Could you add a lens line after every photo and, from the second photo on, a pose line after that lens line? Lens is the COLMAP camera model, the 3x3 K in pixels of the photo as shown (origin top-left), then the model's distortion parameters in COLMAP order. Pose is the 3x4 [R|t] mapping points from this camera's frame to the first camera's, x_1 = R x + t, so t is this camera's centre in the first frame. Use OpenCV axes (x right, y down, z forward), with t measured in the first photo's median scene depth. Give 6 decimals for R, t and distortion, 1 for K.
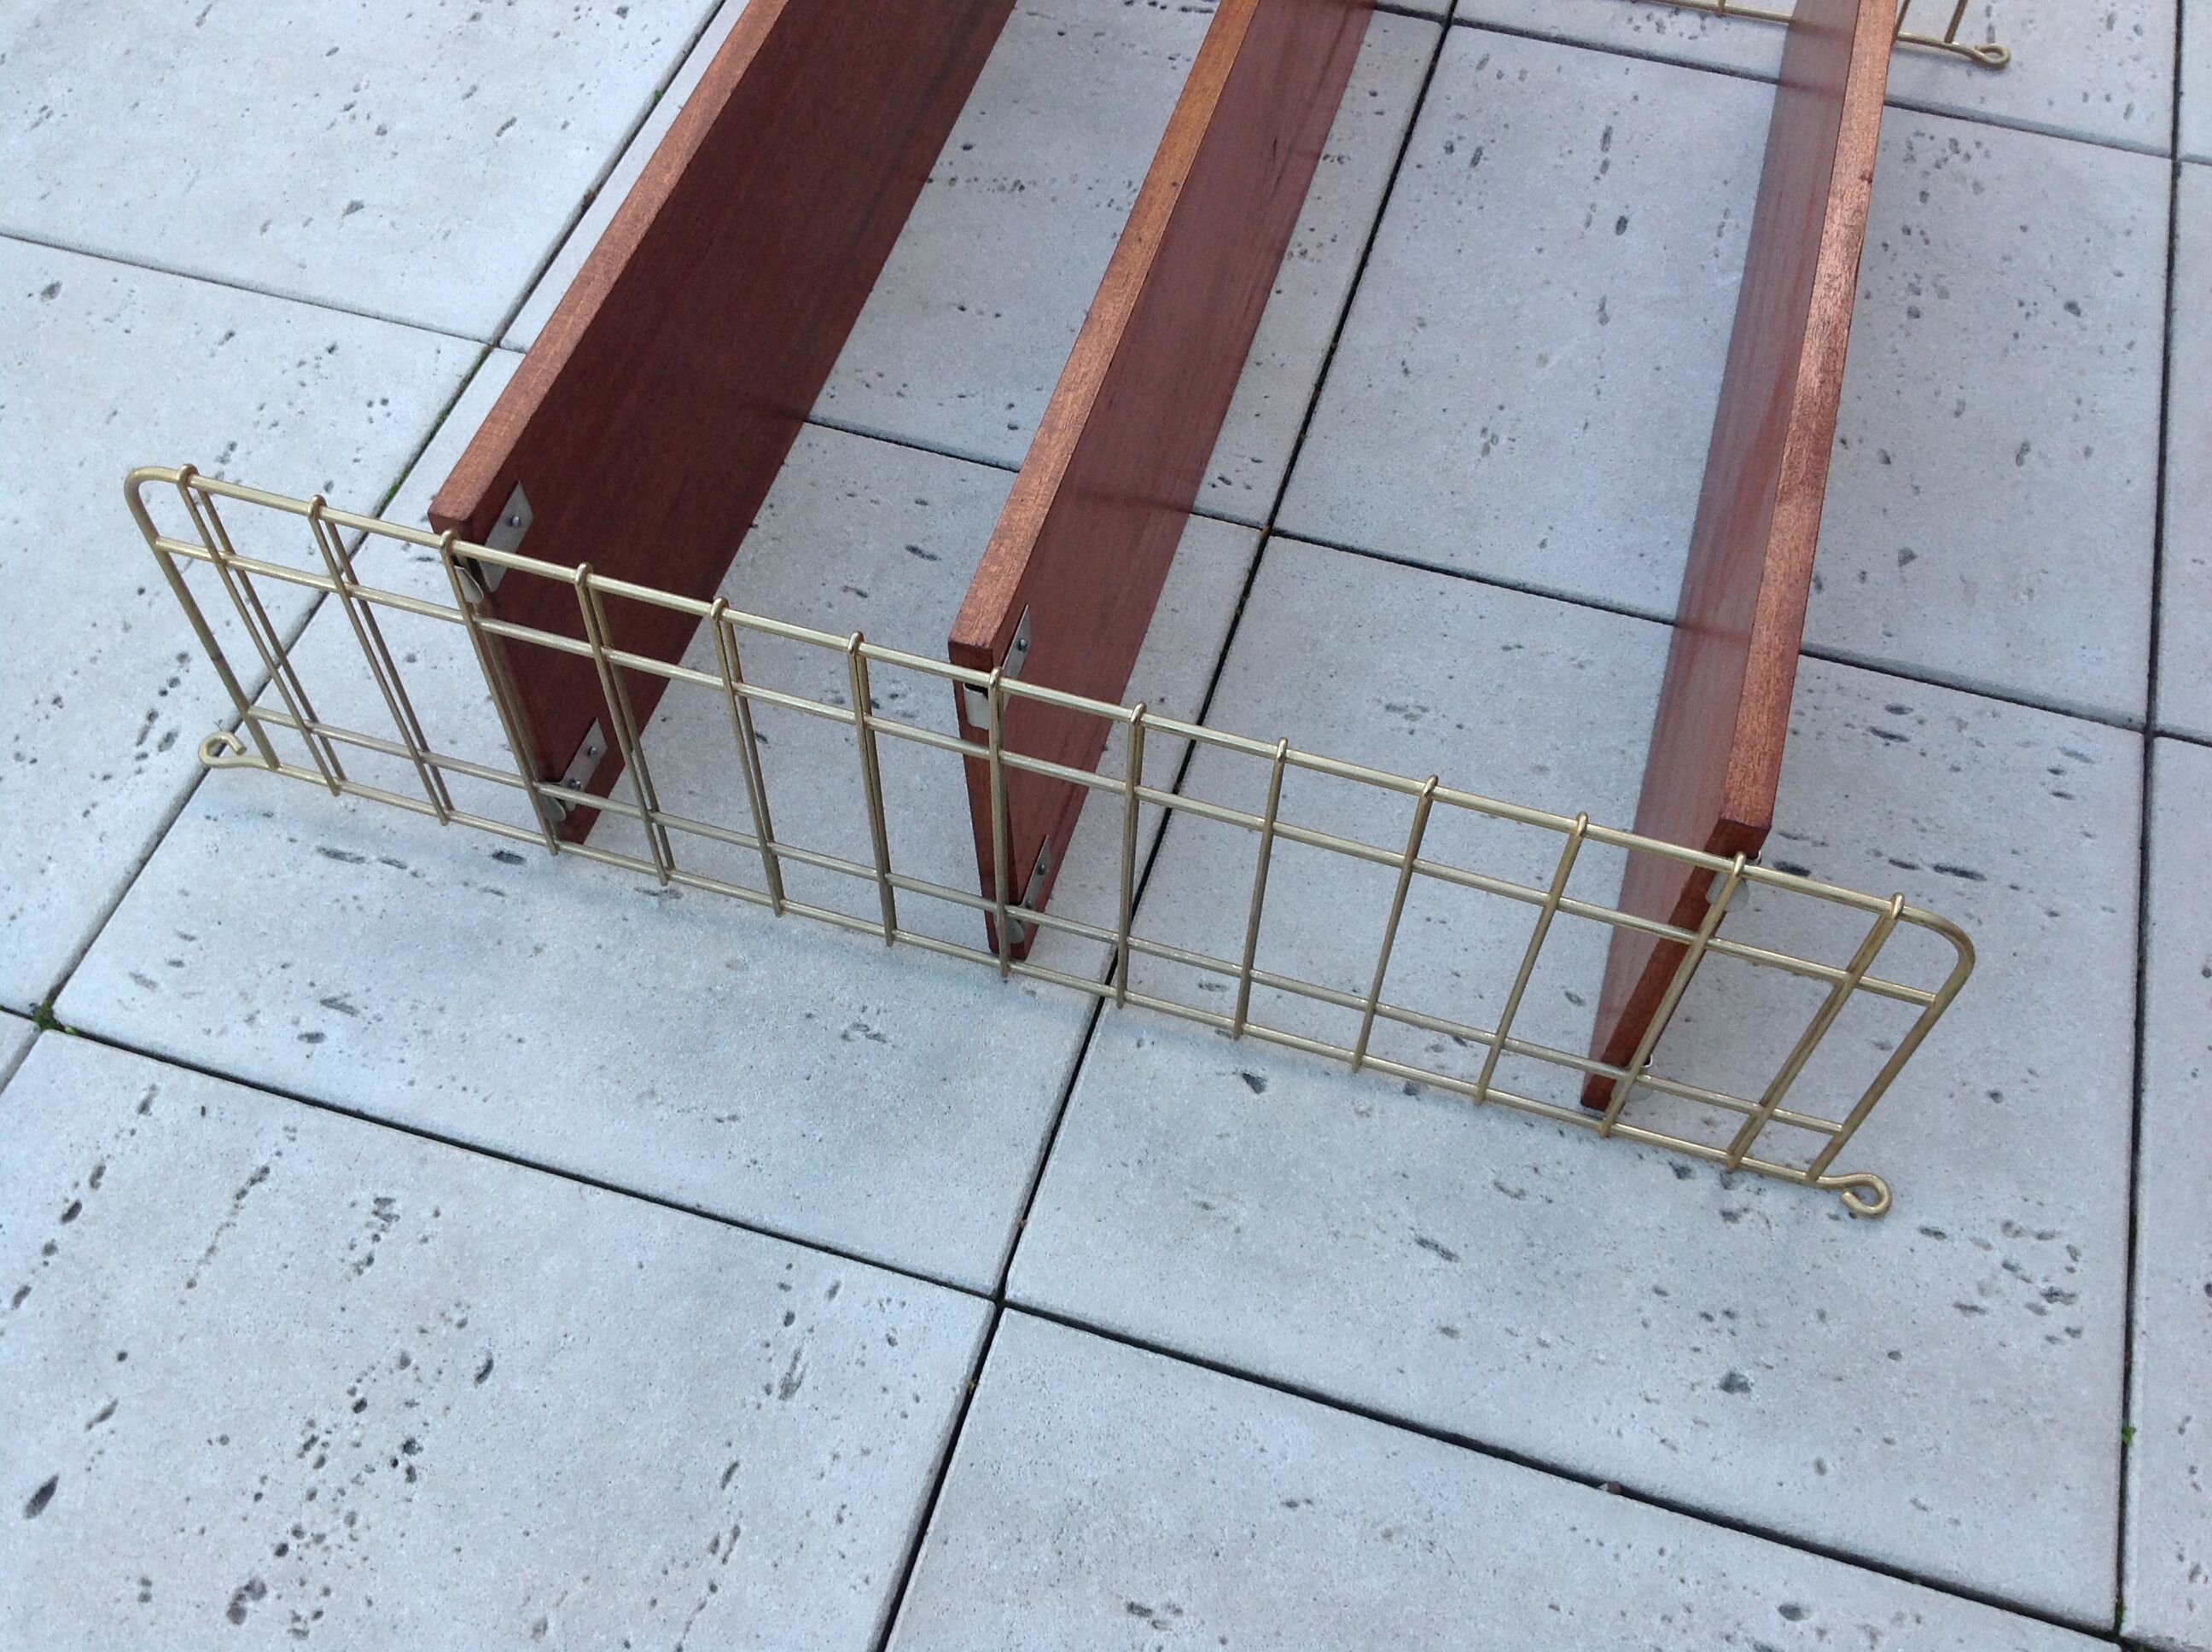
lens RADIAL K [[2056.3, 0, 1118.3], [0, 2056.3, 845.1], [0, 0, 1]] dist [0.133196, -0.296524]
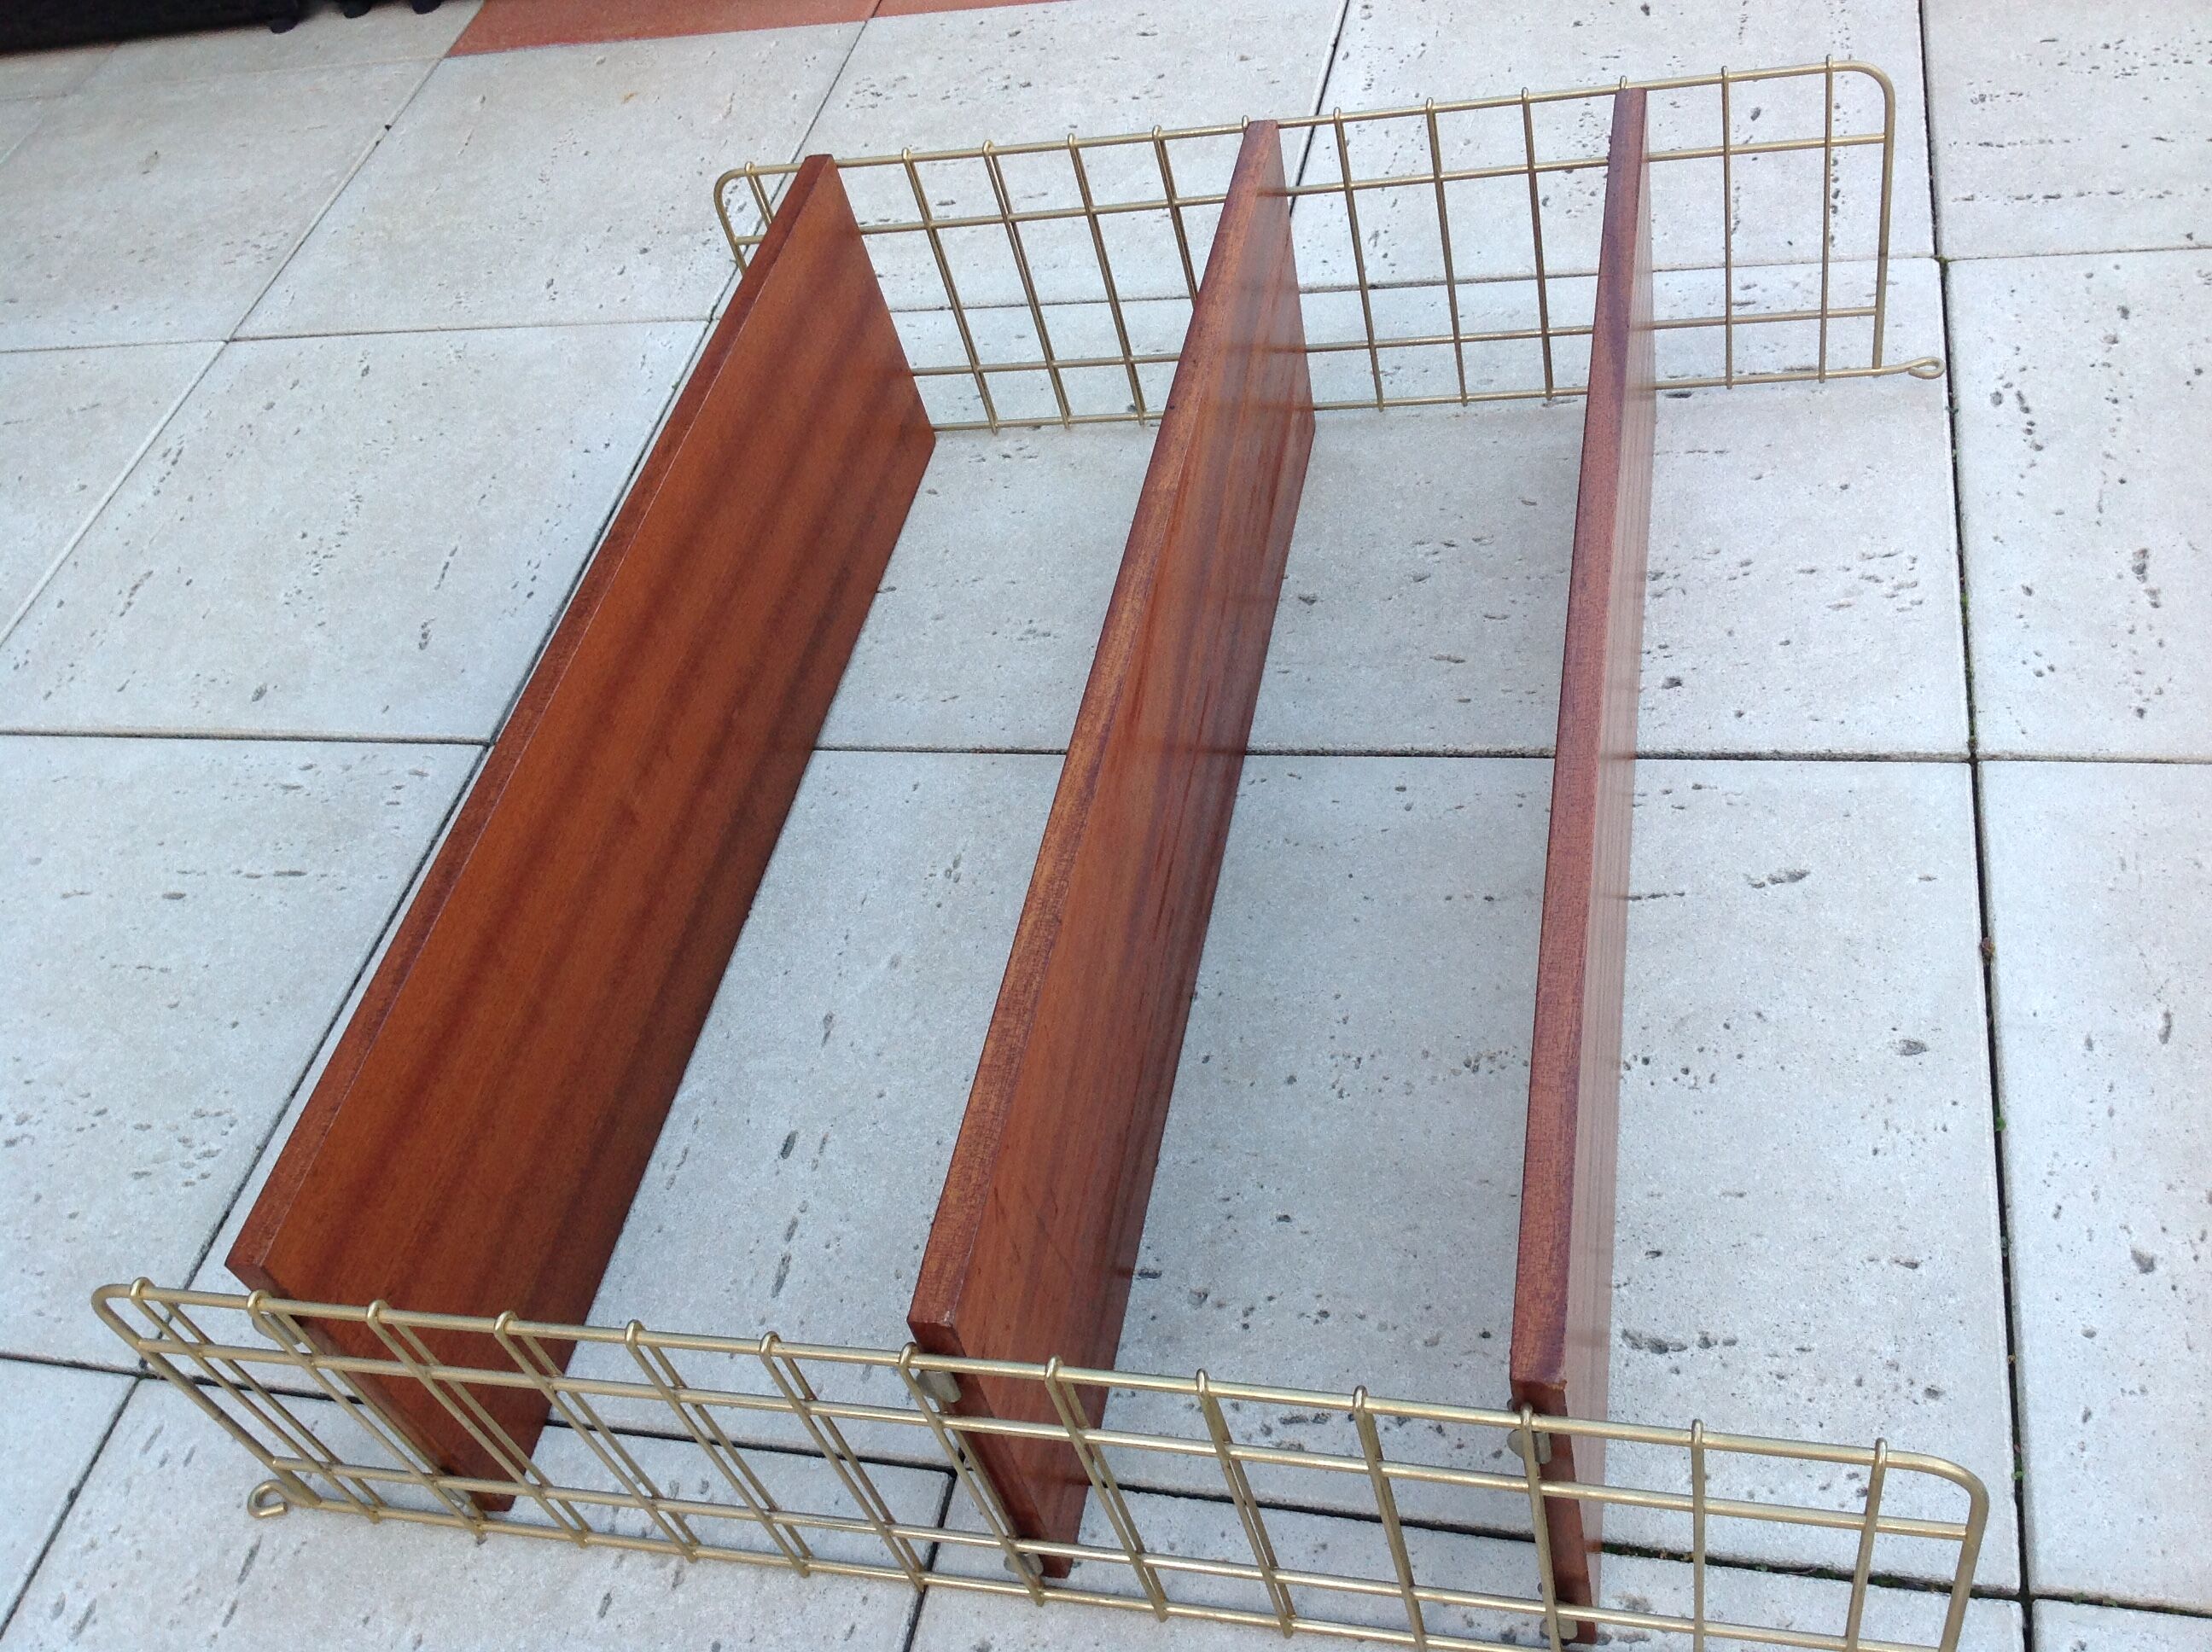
lens RADIAL K [[2056.3, 0, 1118.3], [0, 2056.3, 845.1], [0, 0, 1]] dist [0.133196, -0.296524]
pose [[-0.977318, 0.191430, 0.090573, -0.001382], [0.040256, -0.251957, 0.966901, -1.352034], [0.207915, 0.948616, 0.238536, 0.845757]]
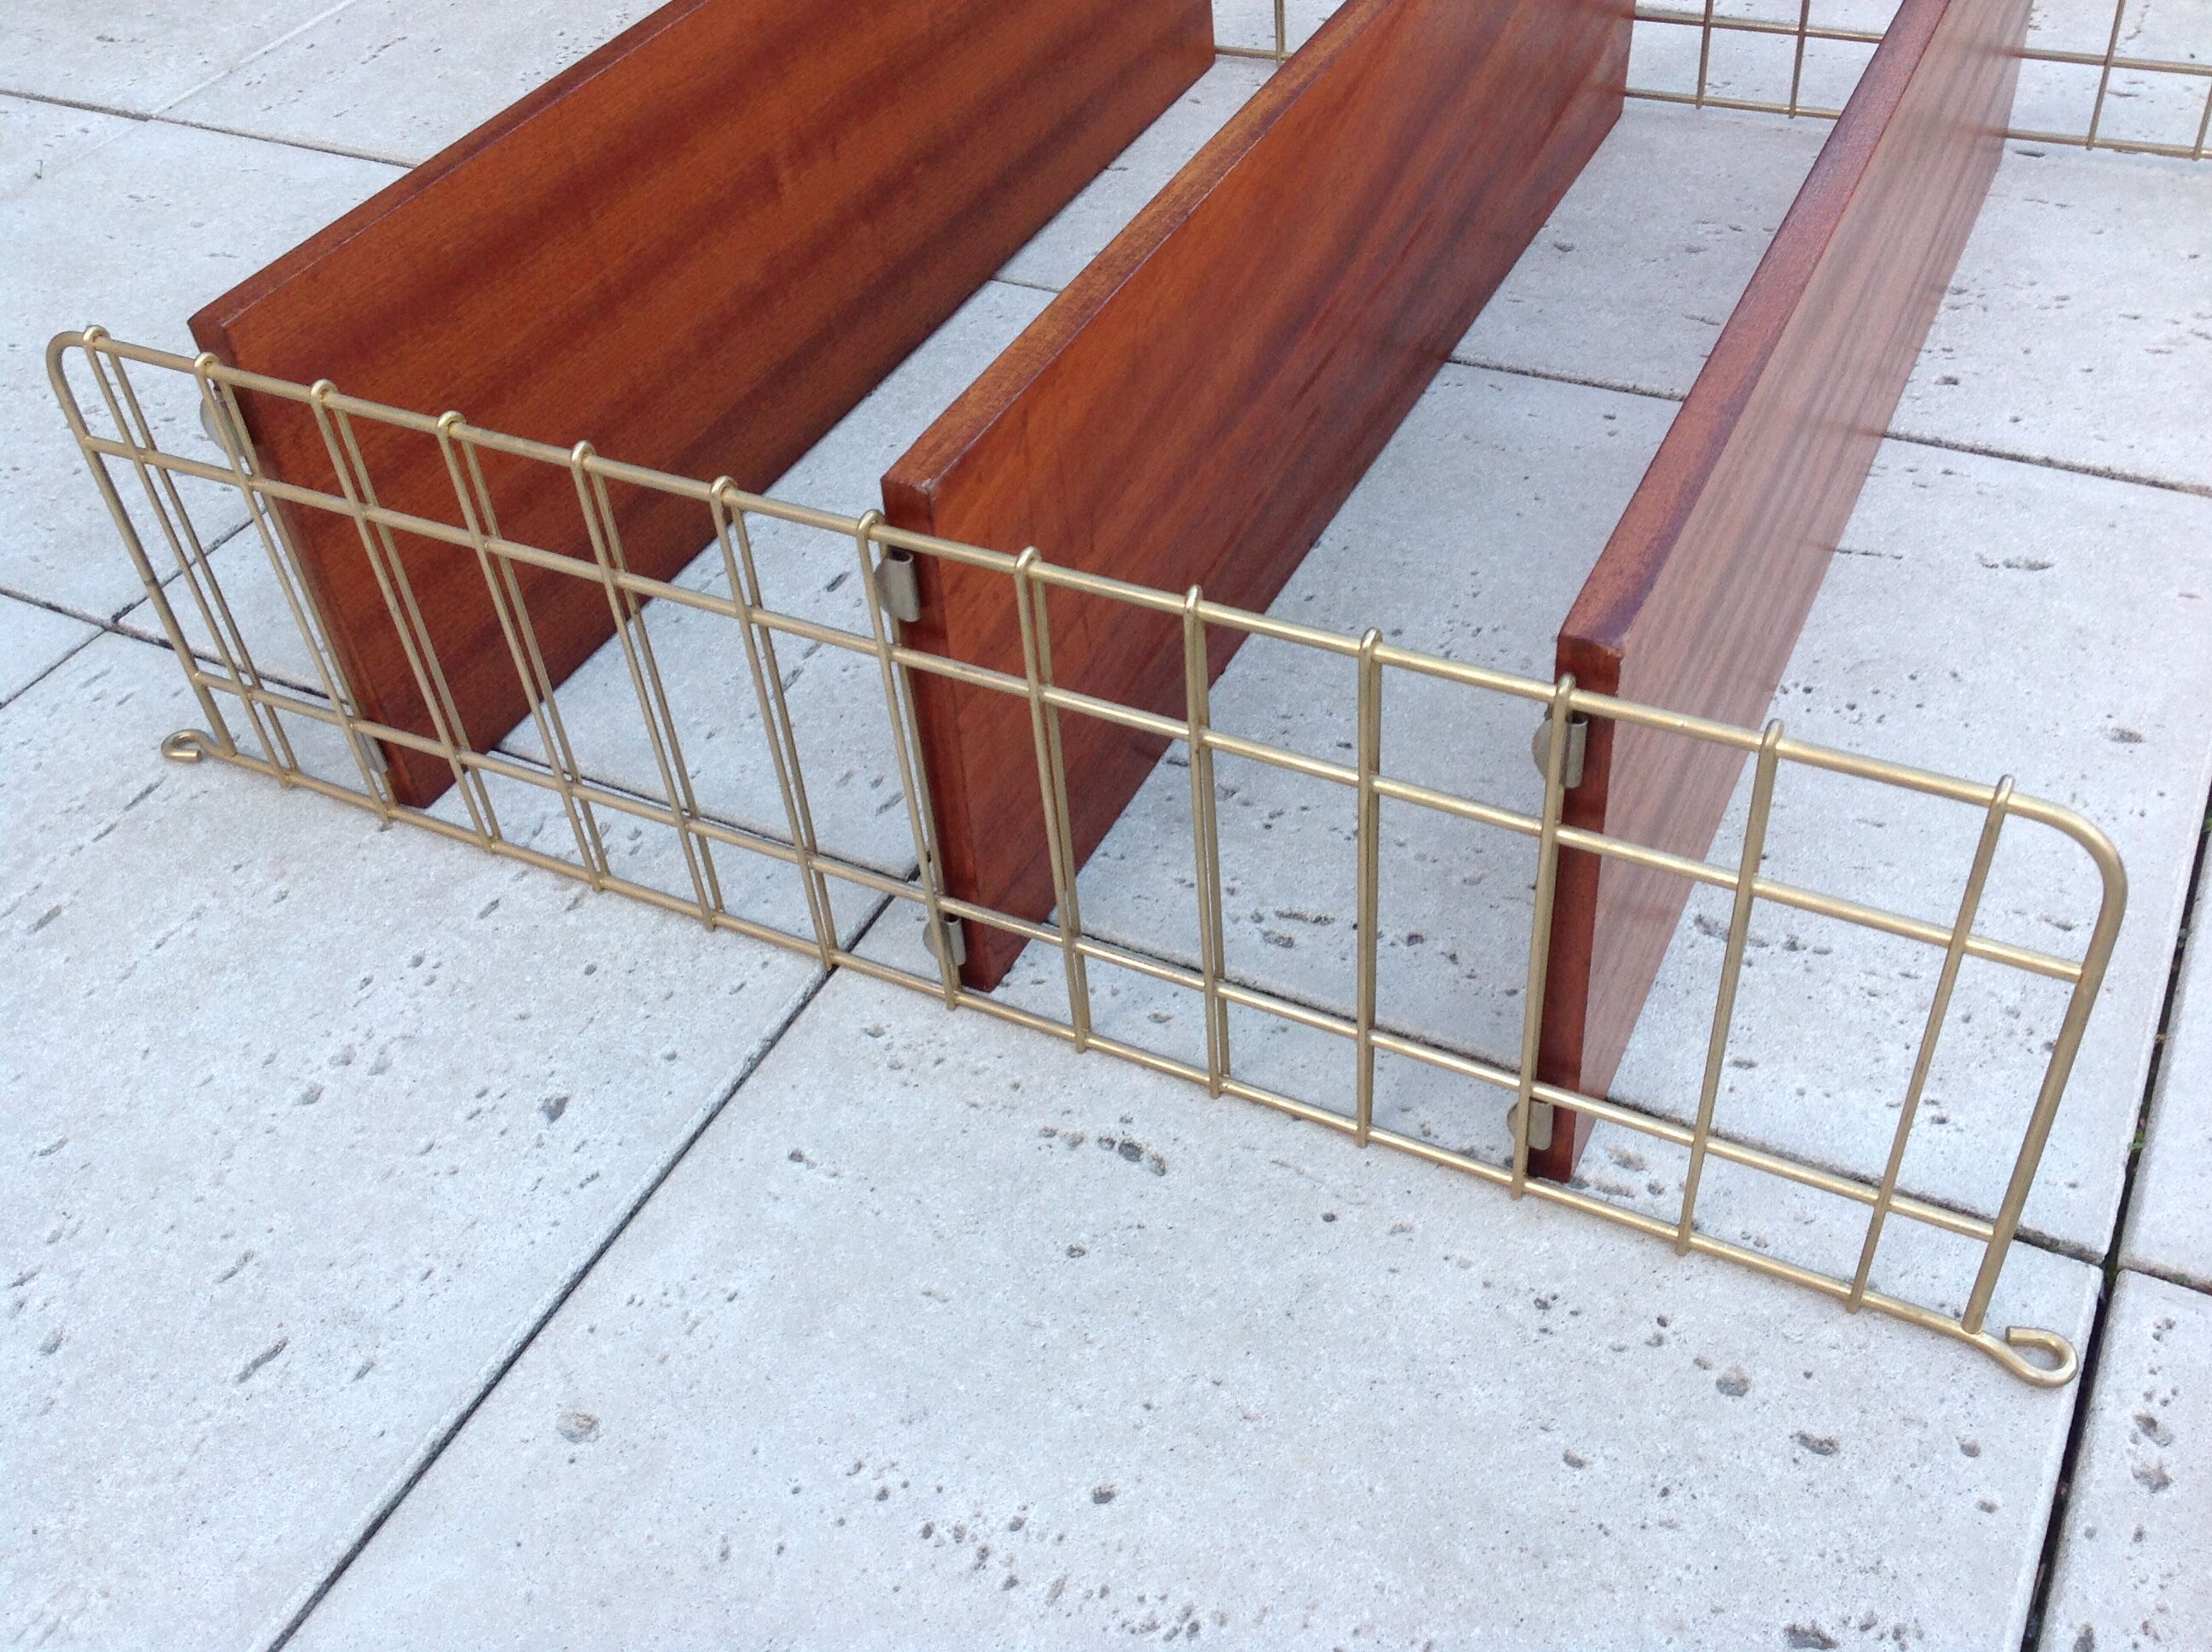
lens RADIAL K [[2056.3, 0, 1118.3], [0, 2056.3, 845.1], [0, 0, 1]] dist [0.133196, -0.296524]
pose [[-0.980732, -0.074211, 0.180714, -0.020703], [0.190948, -0.168680, 0.966998, -1.294081], [-0.041279, 0.982873, 0.179600, 1.156031]]
